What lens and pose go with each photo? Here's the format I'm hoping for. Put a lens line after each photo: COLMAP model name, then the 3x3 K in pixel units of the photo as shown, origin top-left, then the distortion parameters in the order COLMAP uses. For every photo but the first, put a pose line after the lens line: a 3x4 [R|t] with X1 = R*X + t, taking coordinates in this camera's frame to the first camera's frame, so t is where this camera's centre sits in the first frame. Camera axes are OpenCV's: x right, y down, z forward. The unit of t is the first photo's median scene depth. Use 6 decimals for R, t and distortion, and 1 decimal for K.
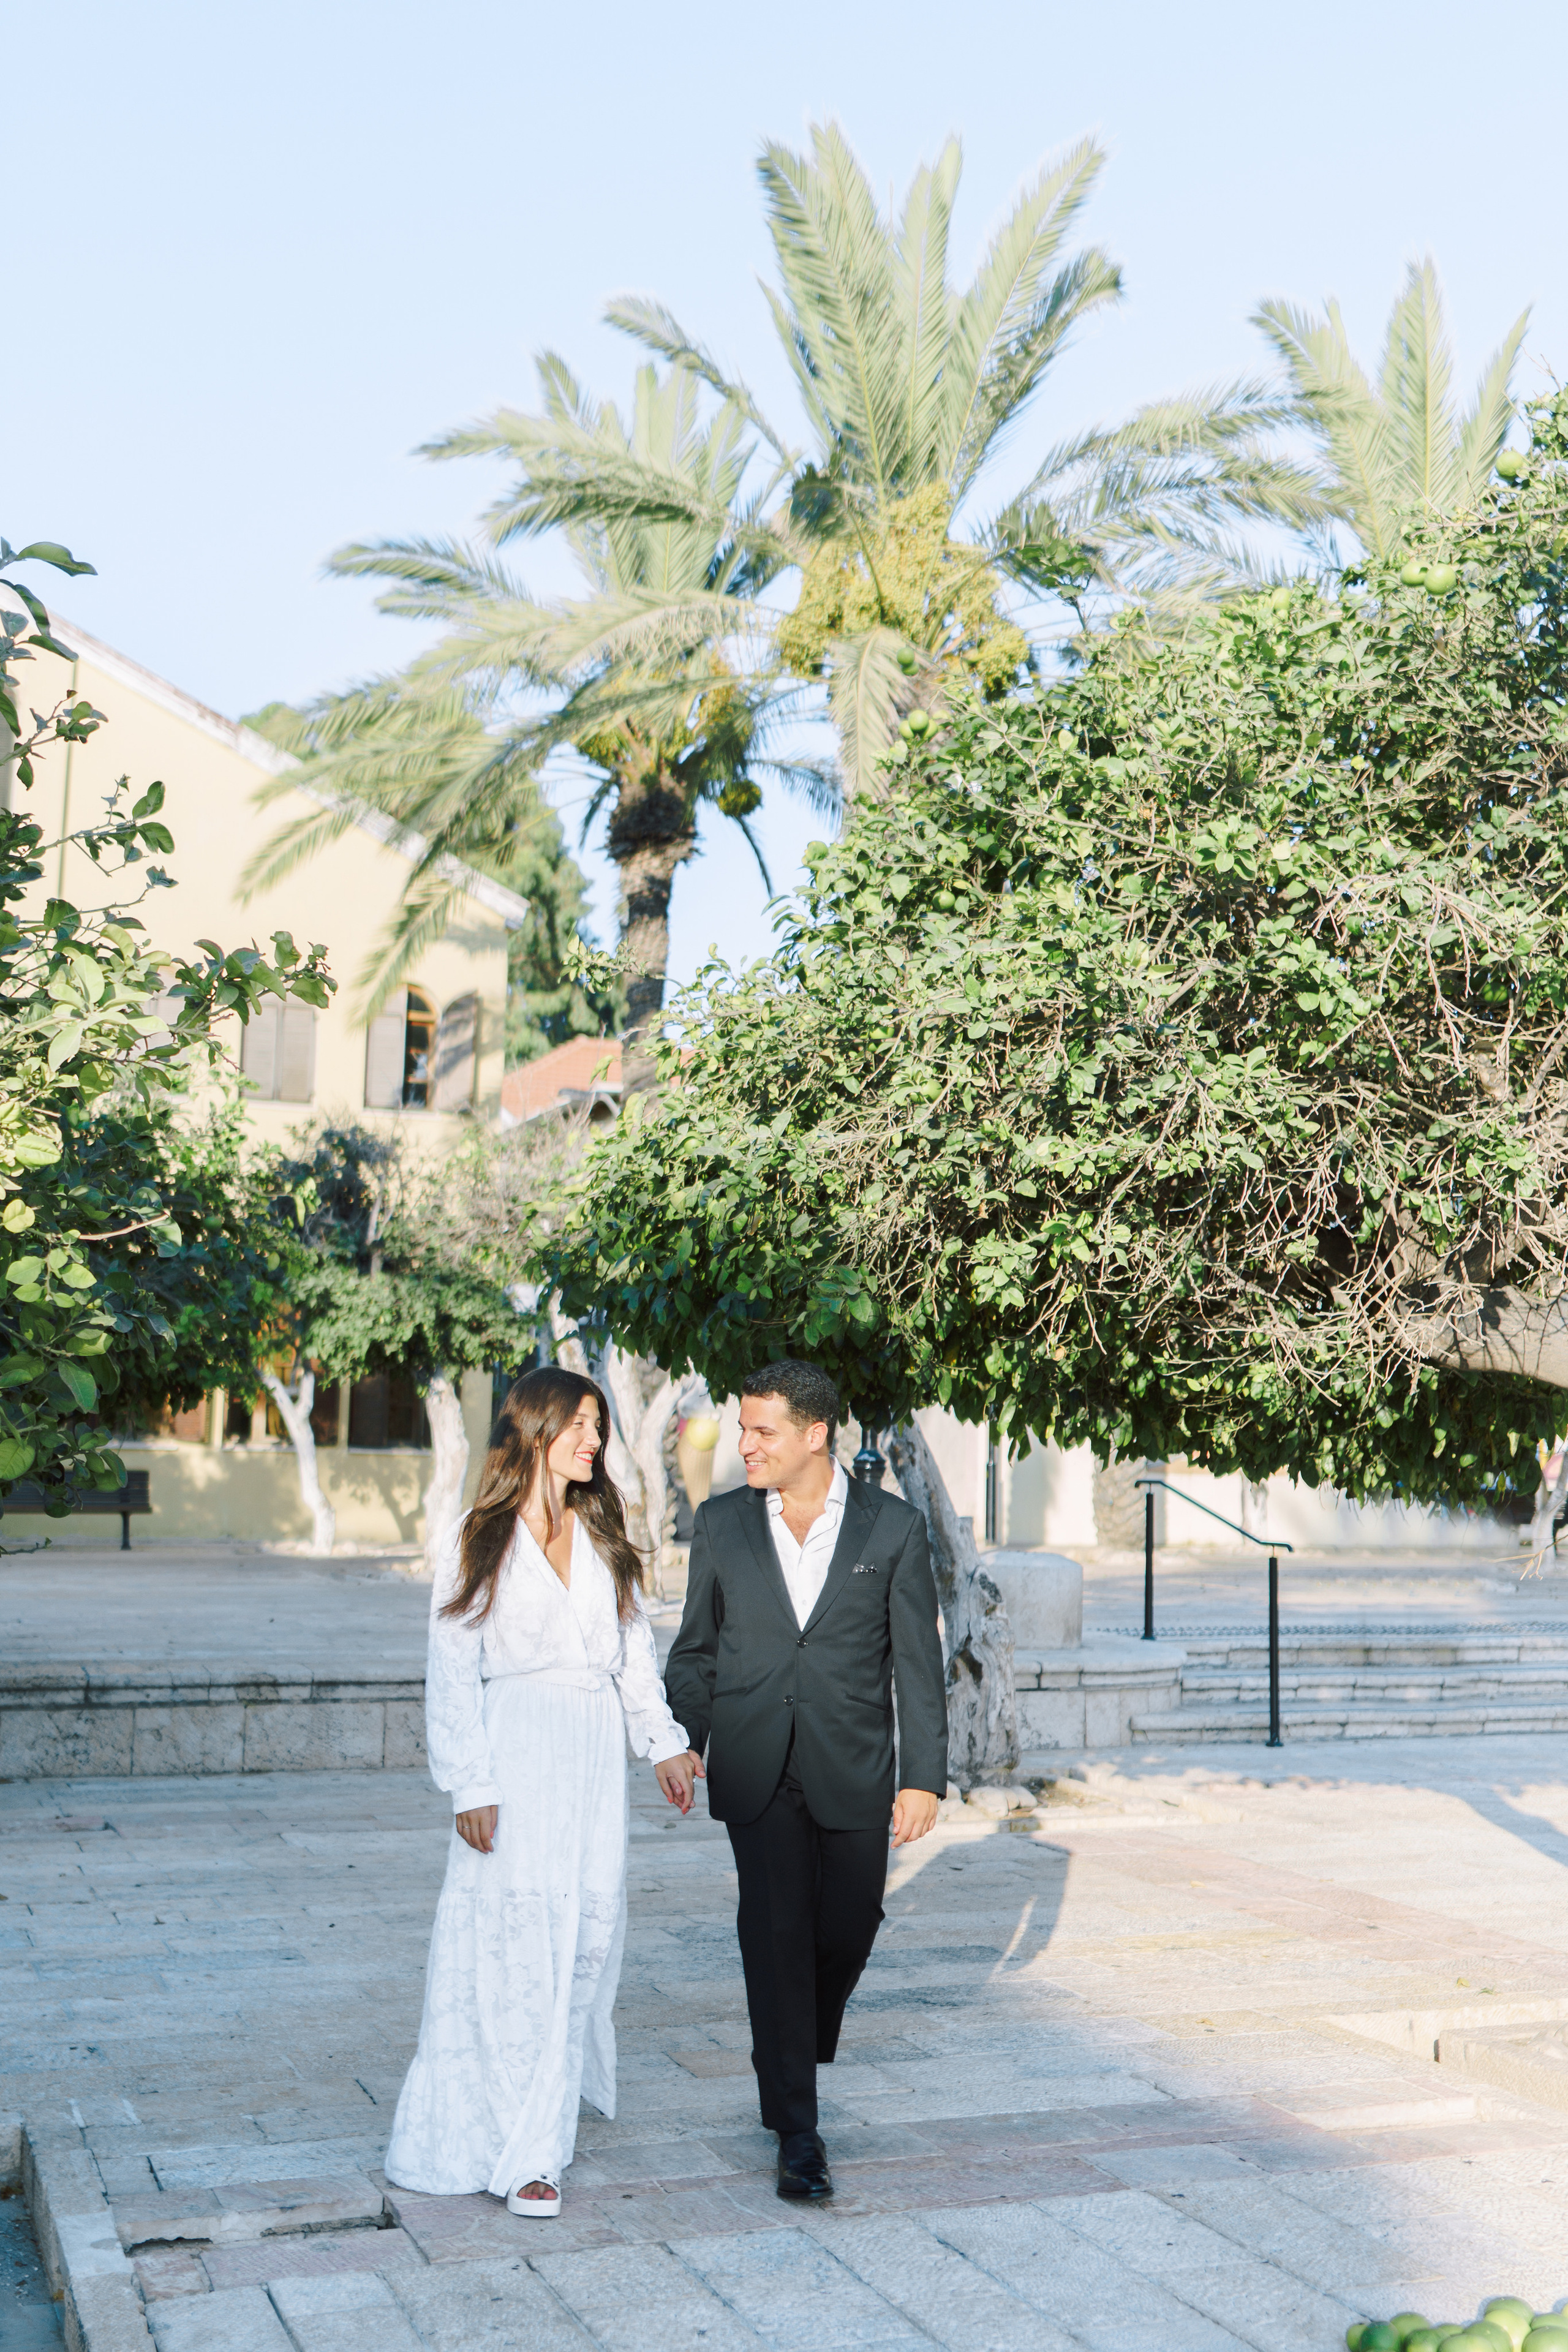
lens RADIAL K [[2561.9, 0, 784.5], [0, 2561.9, 1175.3], [0, 0, 1]] dist [0.022614, 0.008023]
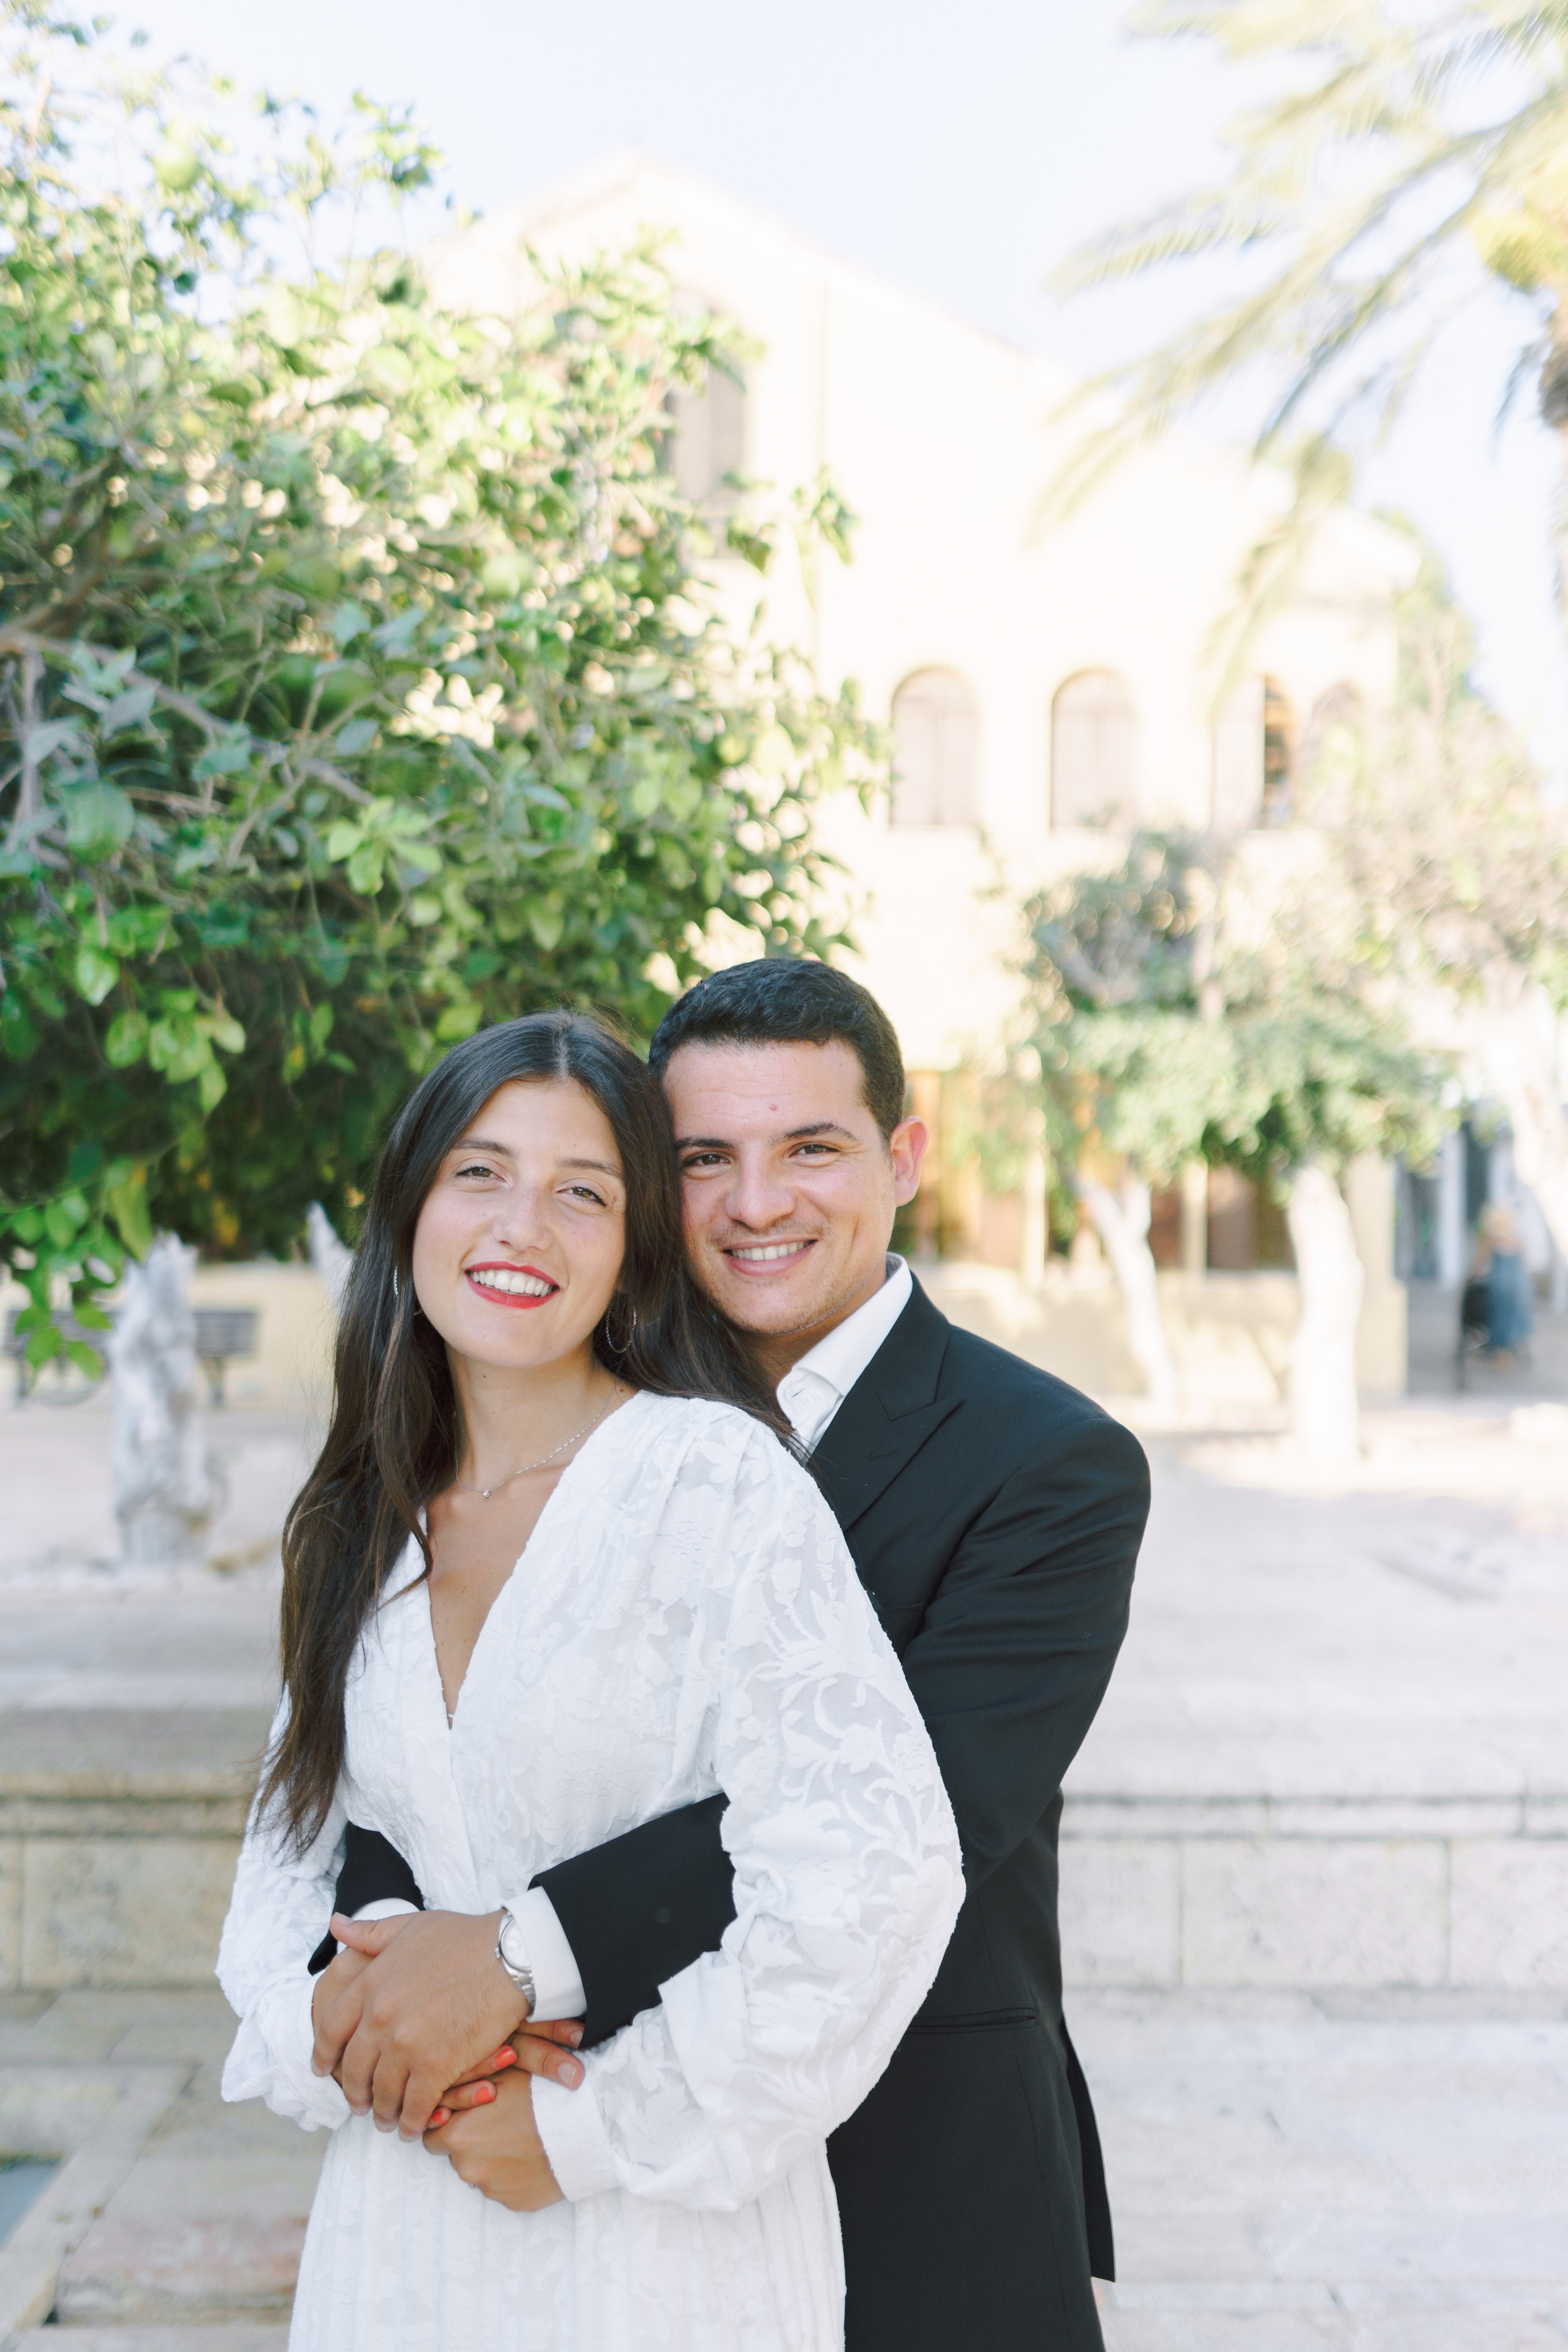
lens RADIAL K [[2562.8, 0, 774.8], [0, 2562.8, 1096.8], [0, 0, 1]] dist [-0.012047, 0.005542]
pose [[0.940266, -0.025169, -0.339509, -0.039907], [0.037039, 0.998907, 0.028525, 0.035834], [0.338419, -0.039396, 0.940170, 0.334444]]
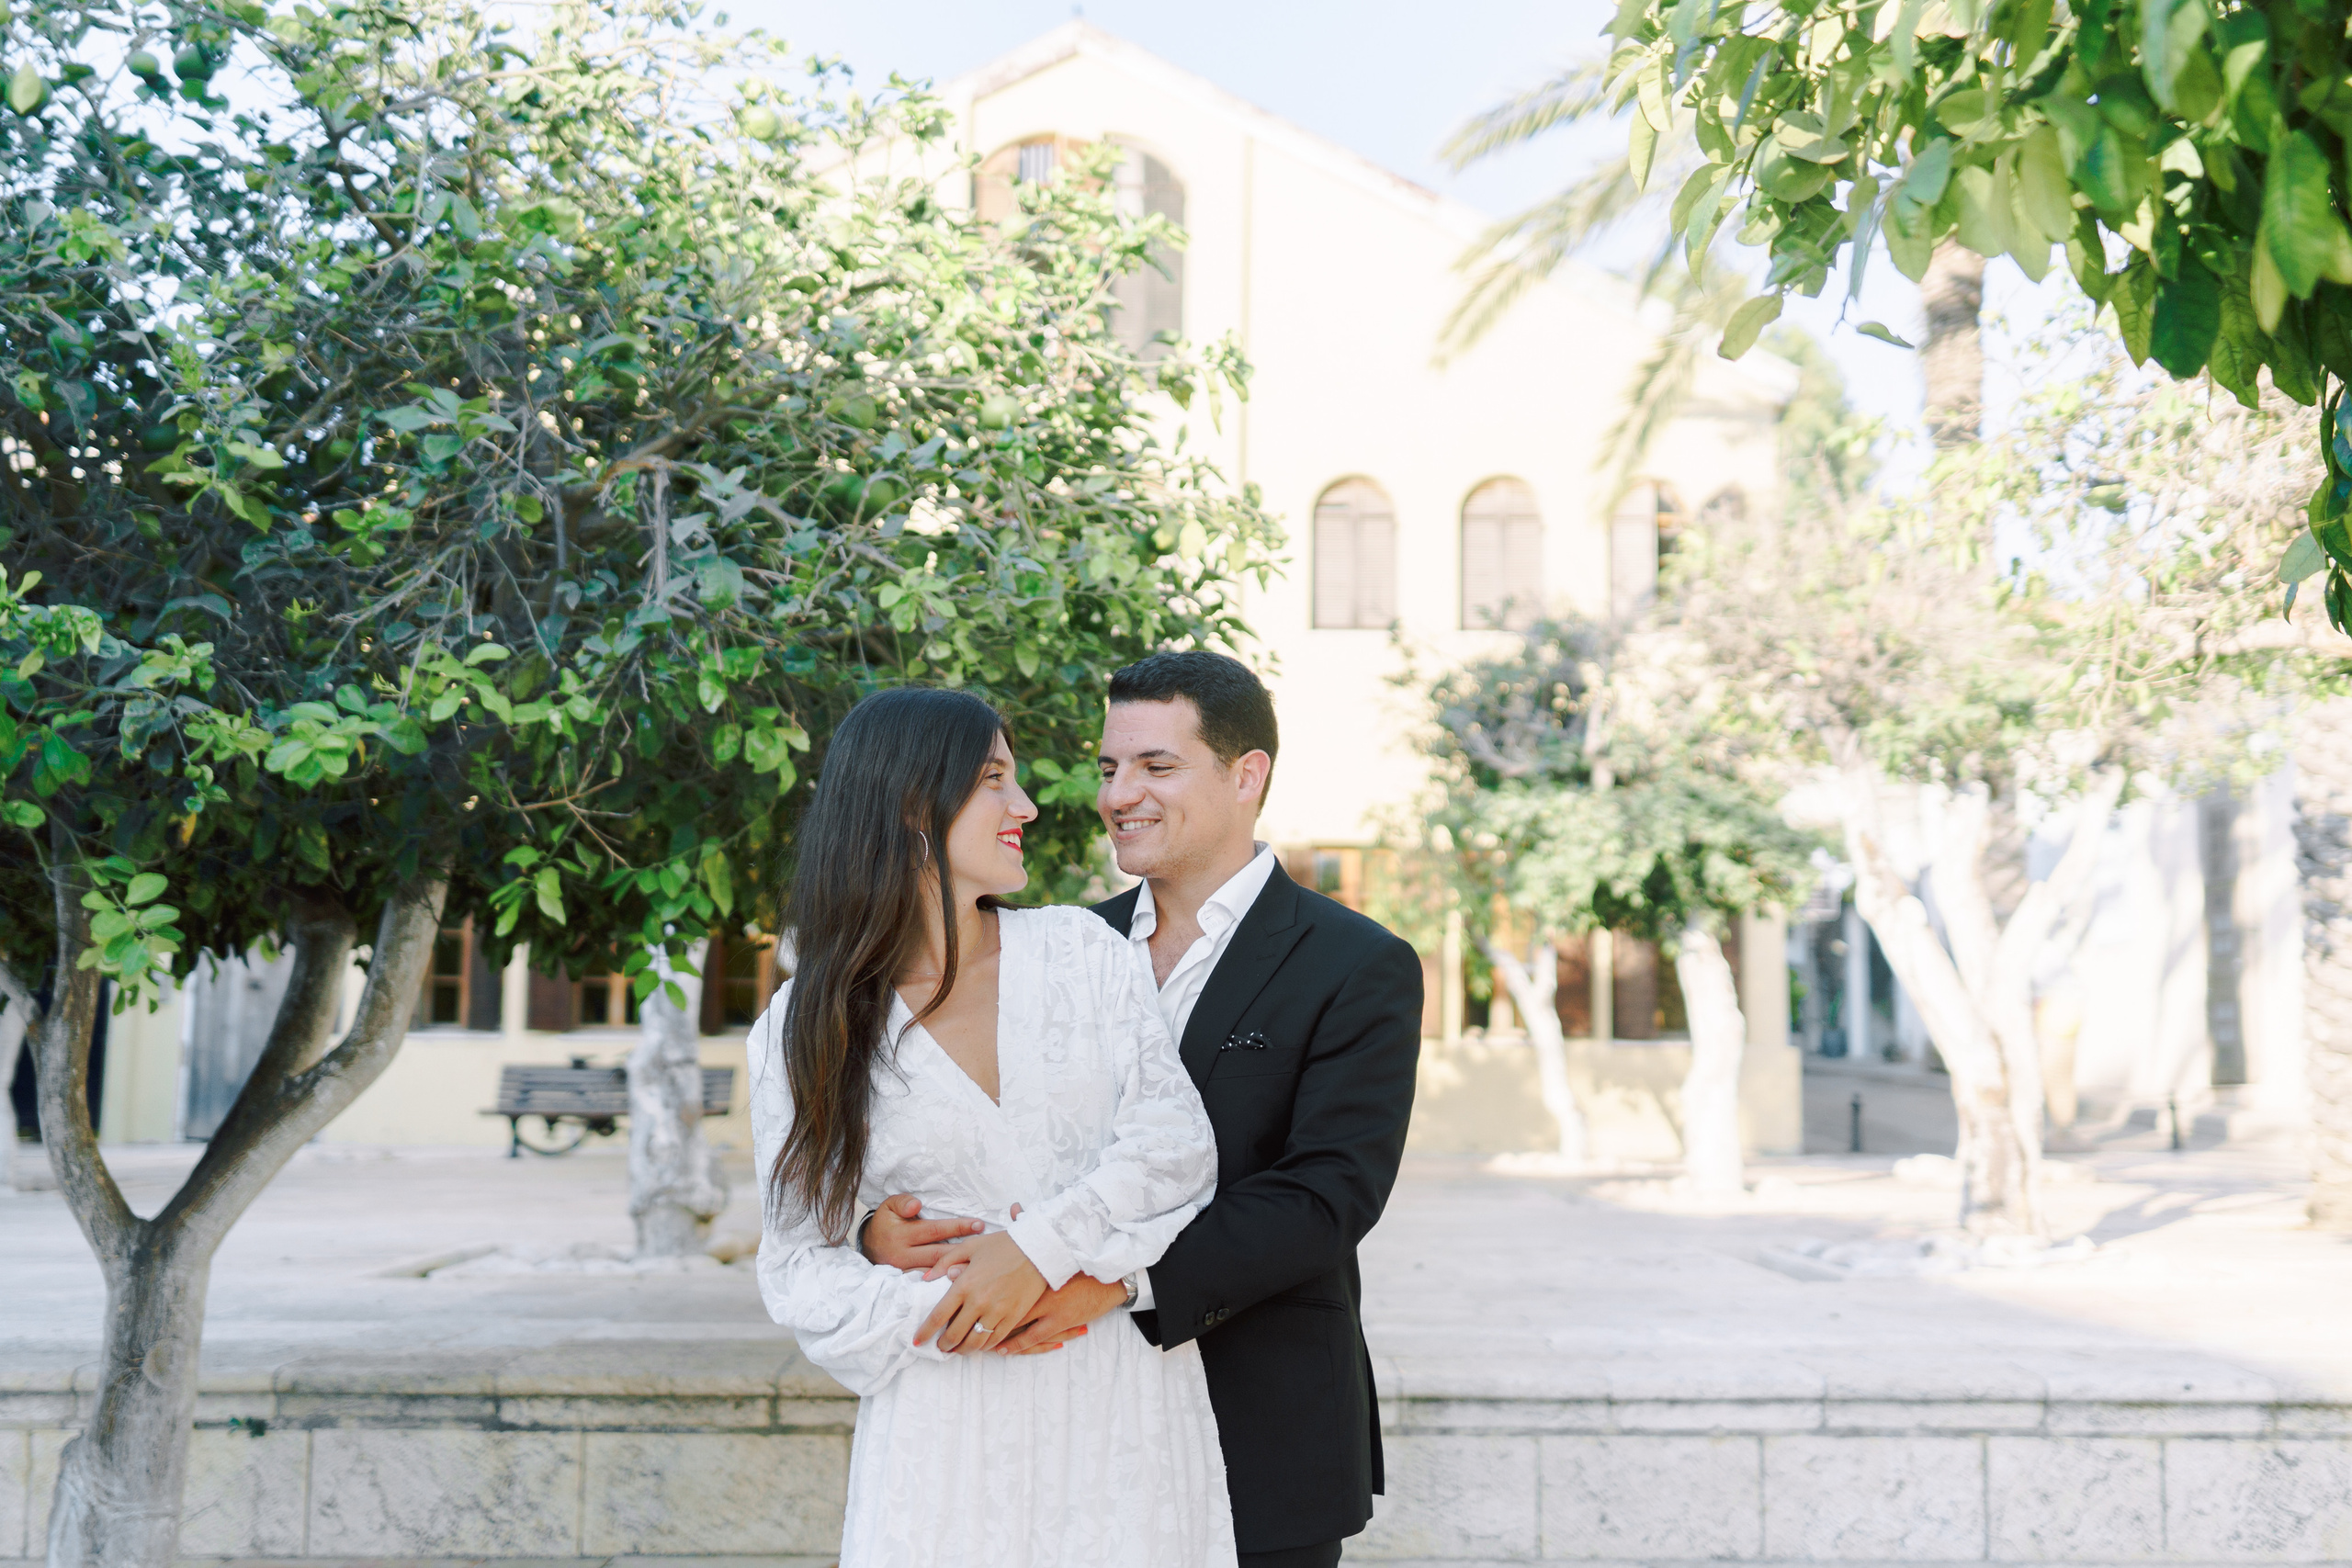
lens RADIAL K [[2480.2, 0, 1177.4], [0, 2480.2, 703.2], [0, 0, 1]] dist [0.007721, -0.008198]
pose [[0.935072, -0.056848, -0.349871, -0.020746], [0.042432, 0.997910, -0.048737, 0.043645], [0.351910, 0.030726, 0.935529, 0.285377]]
